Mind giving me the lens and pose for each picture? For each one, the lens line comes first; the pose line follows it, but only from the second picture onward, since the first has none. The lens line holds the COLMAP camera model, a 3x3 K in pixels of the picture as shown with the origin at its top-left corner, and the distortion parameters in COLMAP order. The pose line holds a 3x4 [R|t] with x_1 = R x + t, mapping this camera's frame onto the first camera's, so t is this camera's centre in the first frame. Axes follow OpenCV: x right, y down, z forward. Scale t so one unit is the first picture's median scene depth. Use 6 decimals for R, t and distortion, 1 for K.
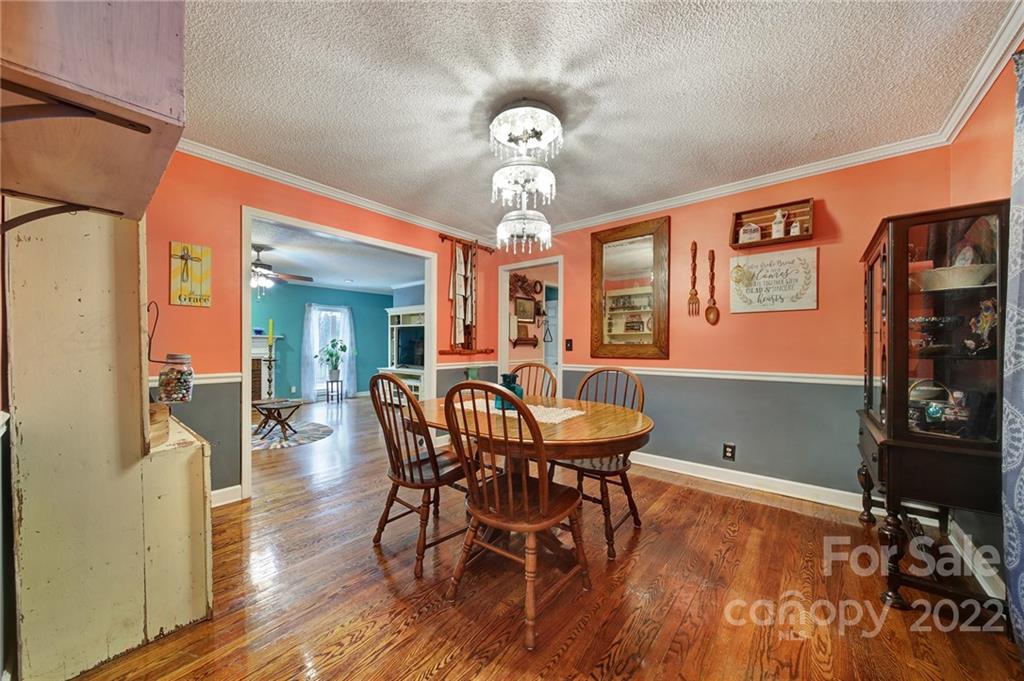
lens RADIAL K [[365.6, 0, 512.7], [0, 365.6, 346.6], [0, 0, 1]] dist [-0.000480, -0.000039]
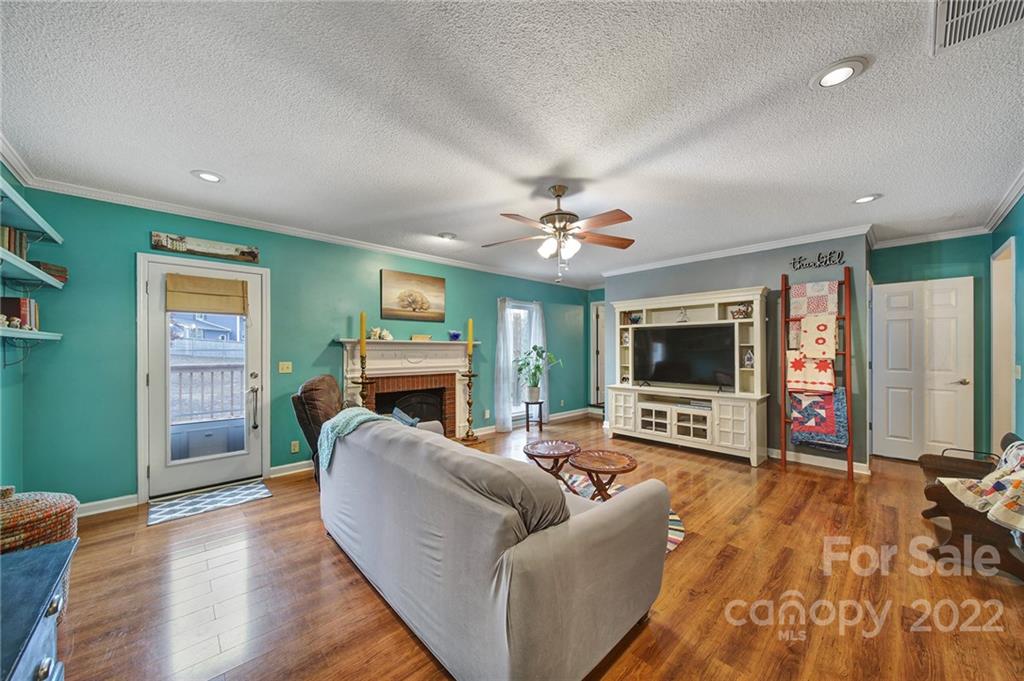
lens RADIAL K [[365.6, 0, 512.7], [0, 365.6, 346.6], [0, 0, 1]] dist [-0.000480, -0.000039]
pose [[0.992659, -0.009036, -0.120607, -0.909272], [0.007564, 0.999891, -0.012659, -0.017549], [0.120708, 0.011654, 0.992620, 0.538965]]
